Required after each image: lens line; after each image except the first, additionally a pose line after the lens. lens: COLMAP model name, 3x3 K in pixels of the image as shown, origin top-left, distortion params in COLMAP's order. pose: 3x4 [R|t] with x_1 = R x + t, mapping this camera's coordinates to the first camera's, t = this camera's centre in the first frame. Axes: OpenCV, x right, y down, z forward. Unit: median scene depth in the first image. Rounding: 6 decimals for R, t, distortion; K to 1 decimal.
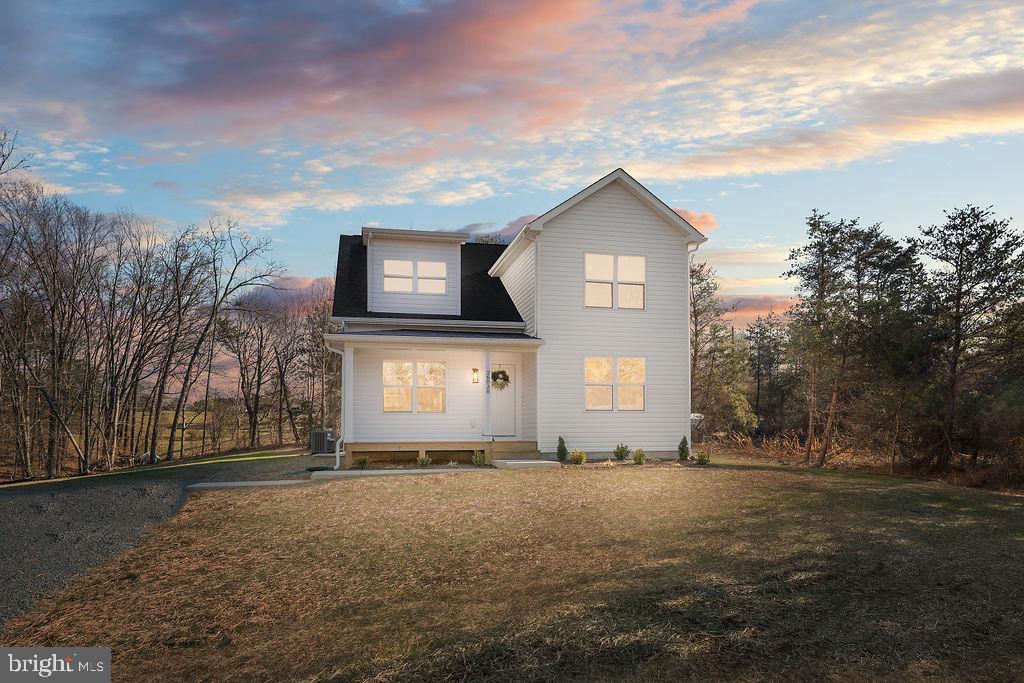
lens RADIAL K [[458.6, 0, 491.1], [0, 458.6, 346.2], [0, 0, 1]] dist [0.000436, 0.000002]
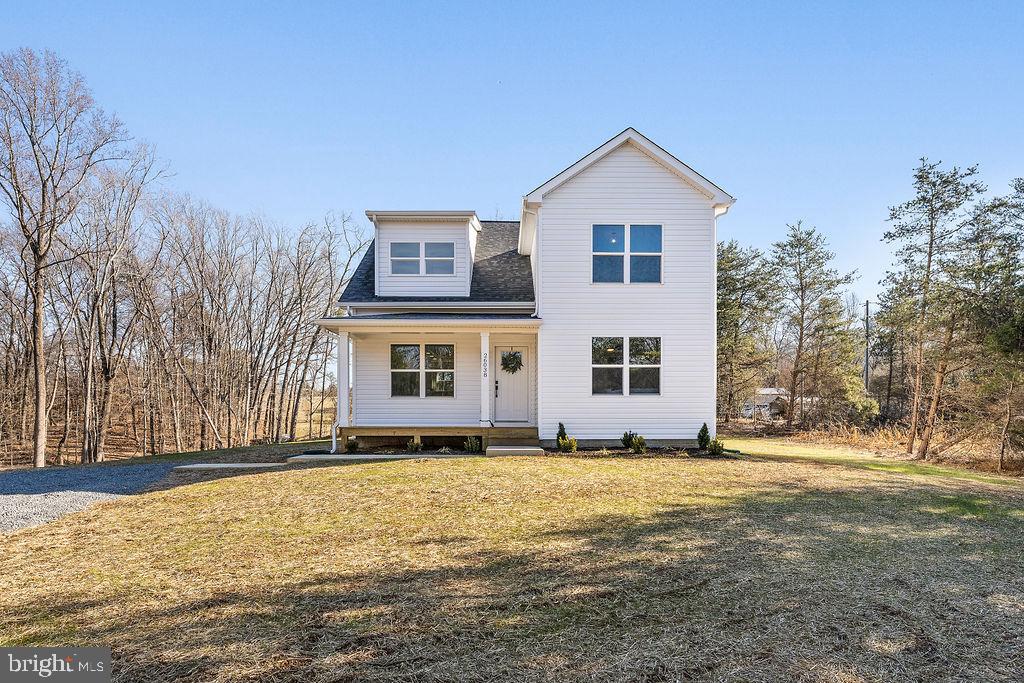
lens RADIAL K [[469.1, 0, 512.0], [0, 469.1, 341.5], [0, 0, 1]] dist [-0.000231, -0.000410]
pose [[0.987960, -0.019151, -0.153523, 0.188056], [0.022934, 0.999475, 0.022905, 0.006942], [0.153003, -0.026150, 0.987880, 0.040801]]
